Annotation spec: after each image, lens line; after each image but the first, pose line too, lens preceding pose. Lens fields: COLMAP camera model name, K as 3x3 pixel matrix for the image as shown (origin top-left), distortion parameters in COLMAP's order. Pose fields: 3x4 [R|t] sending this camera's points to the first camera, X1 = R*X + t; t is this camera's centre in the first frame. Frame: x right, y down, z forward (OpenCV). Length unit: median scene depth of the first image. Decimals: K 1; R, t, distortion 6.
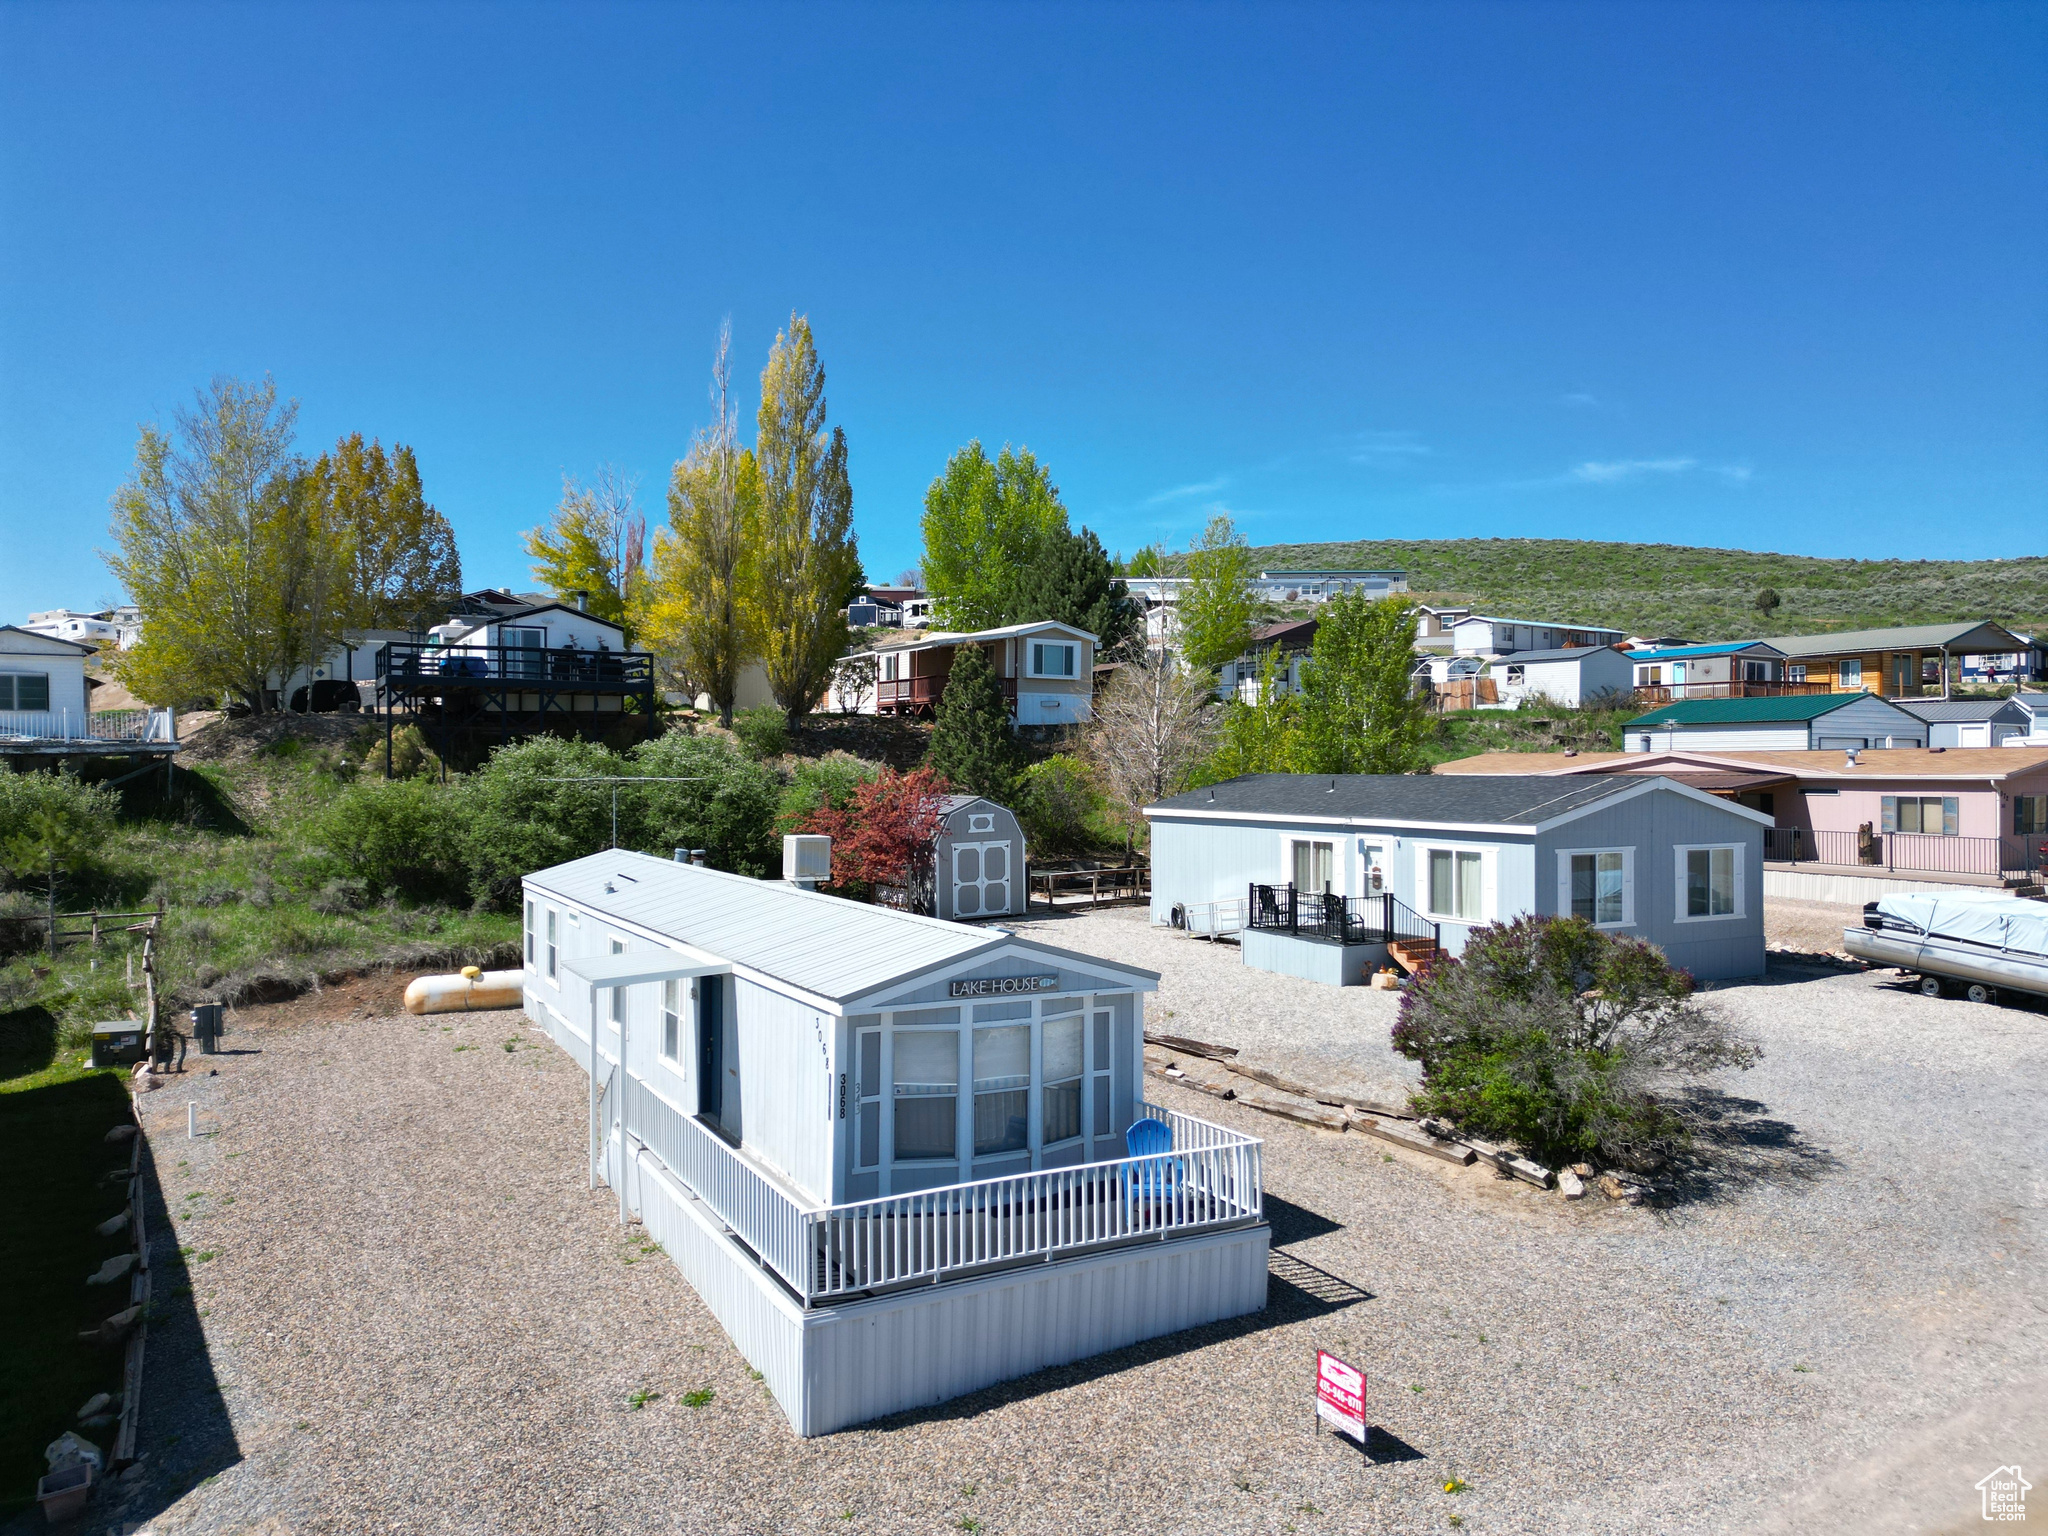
lens RADIAL K [[1420.8, 0, 1020.0], [0, 1420.8, 777.9], [0, 0, 1]] dist [0.107507, -0.114769]
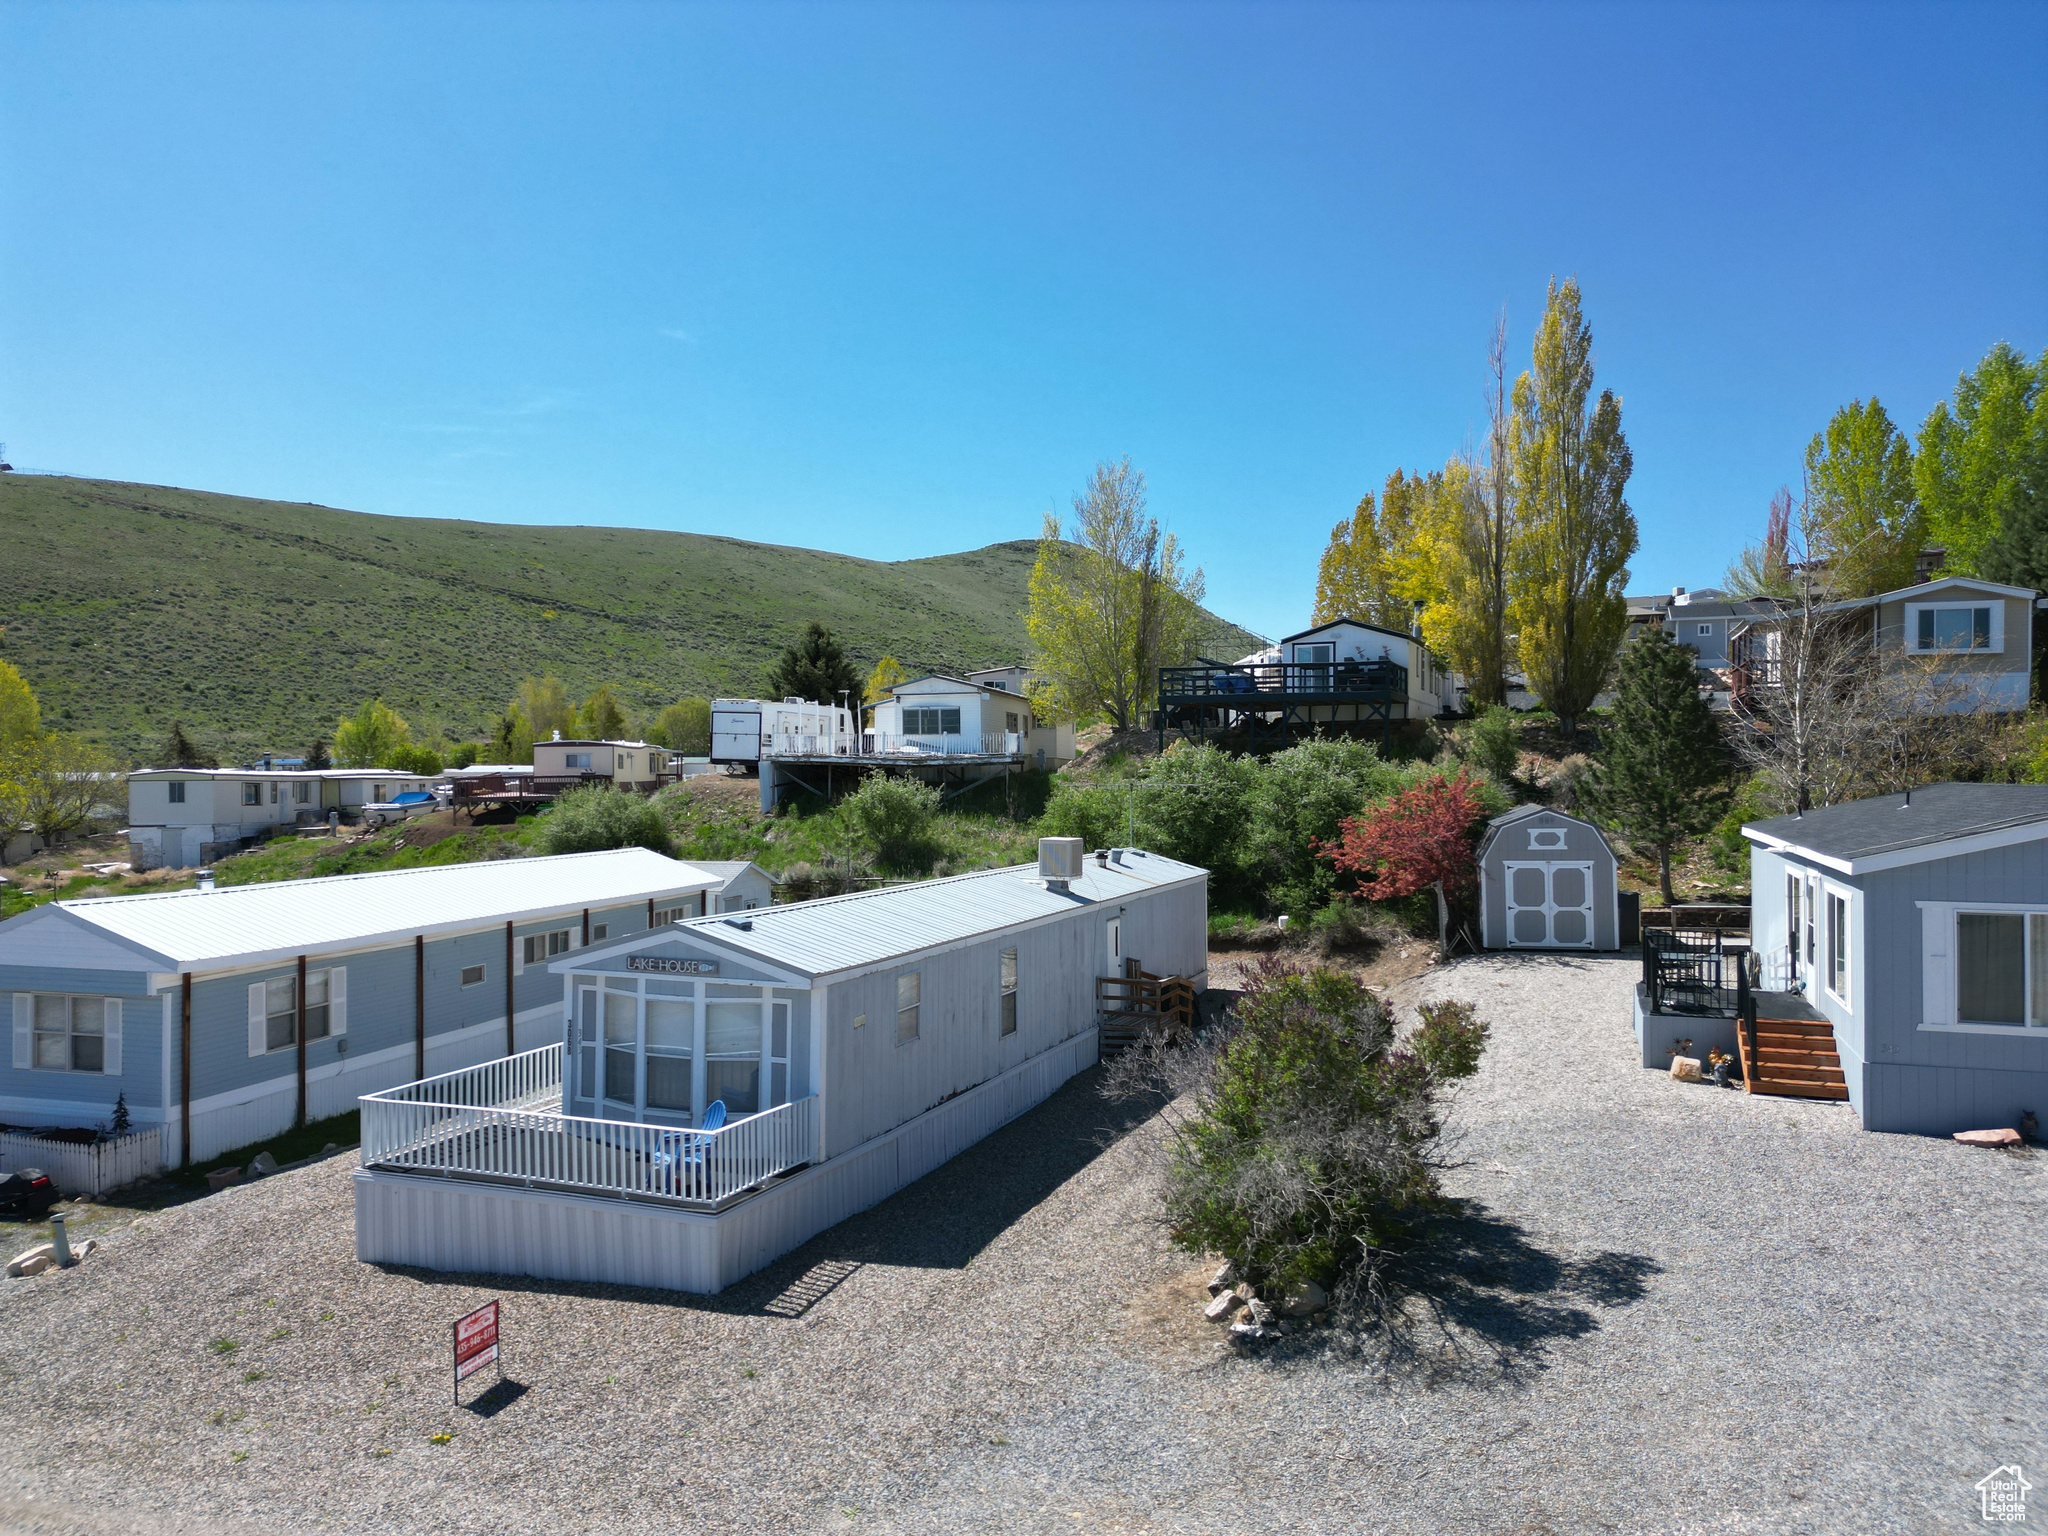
lens RADIAL K [[1420.8, 0, 1020.0], [0, 1420.8, 777.9], [0, 0, 1]] dist [0.107507, -0.114769]
pose [[0.639078, 0.001419, -0.769140, 0.629204], [-0.004511, 0.999988, -0.001903, -0.003074], [0.769128, 0.004686, 0.639077, 0.282160]]
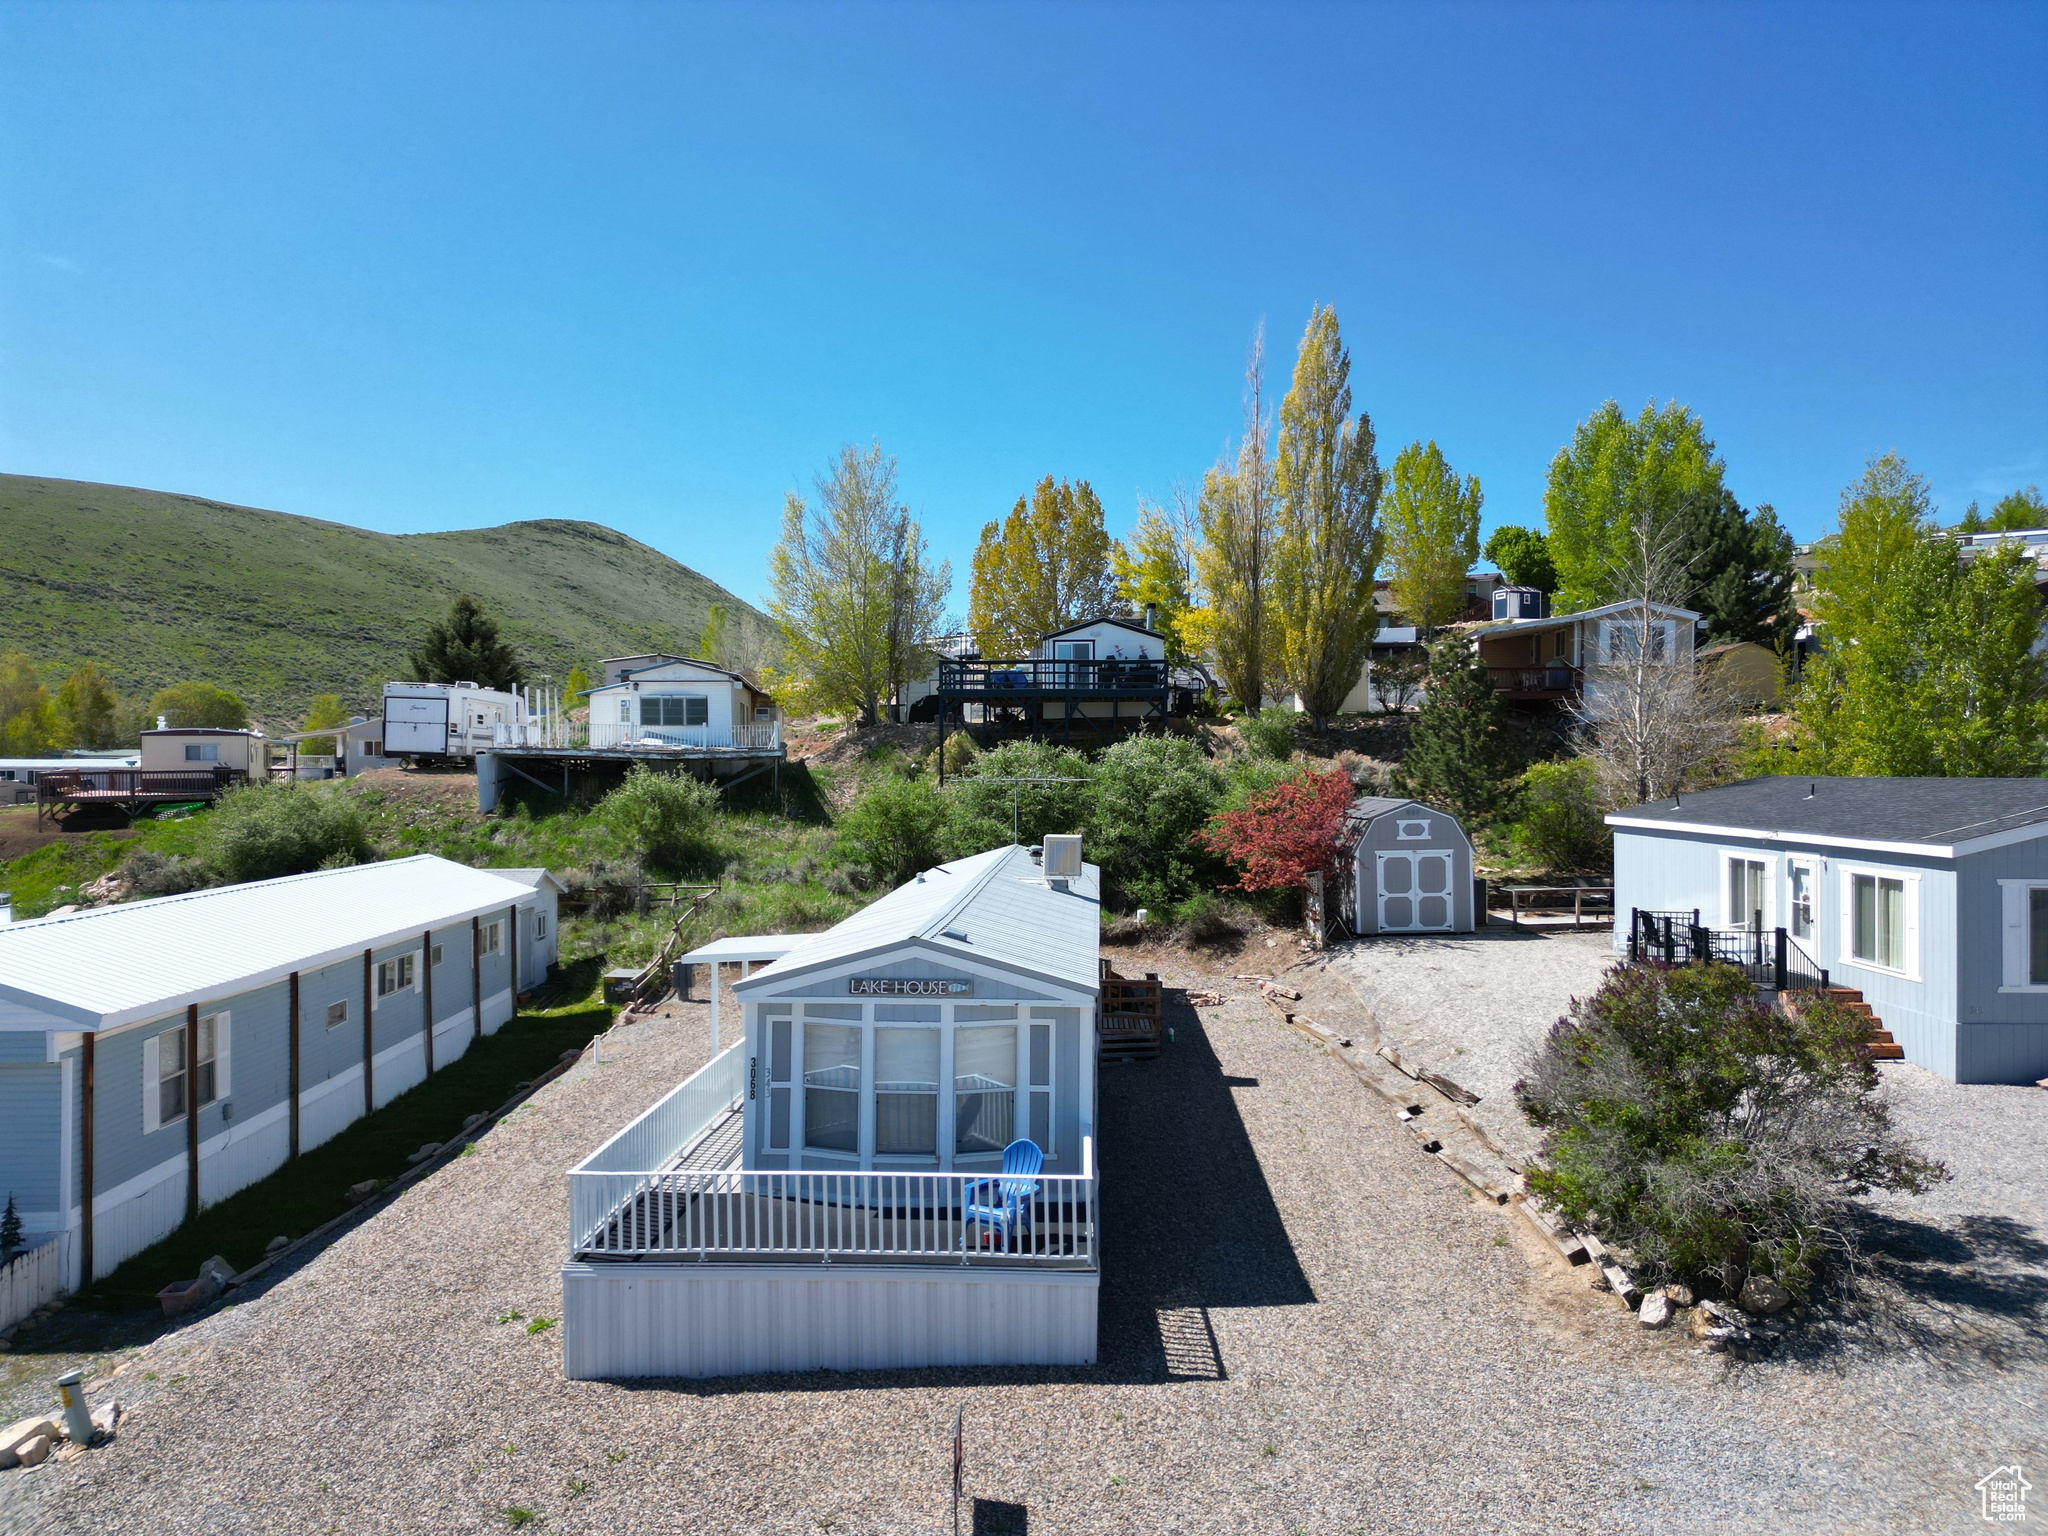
lens RADIAL K [[1420.8, 0, 1020.0], [0, 1420.8, 777.9], [0, 0, 1]] dist [0.107507, -0.114769]
pose [[0.853725, 0.002338, -0.520718, 0.339373], [-0.003250, 0.999994, -0.000839, 0.000240], [0.520714, 0.002408, 0.853728, 0.113323]]
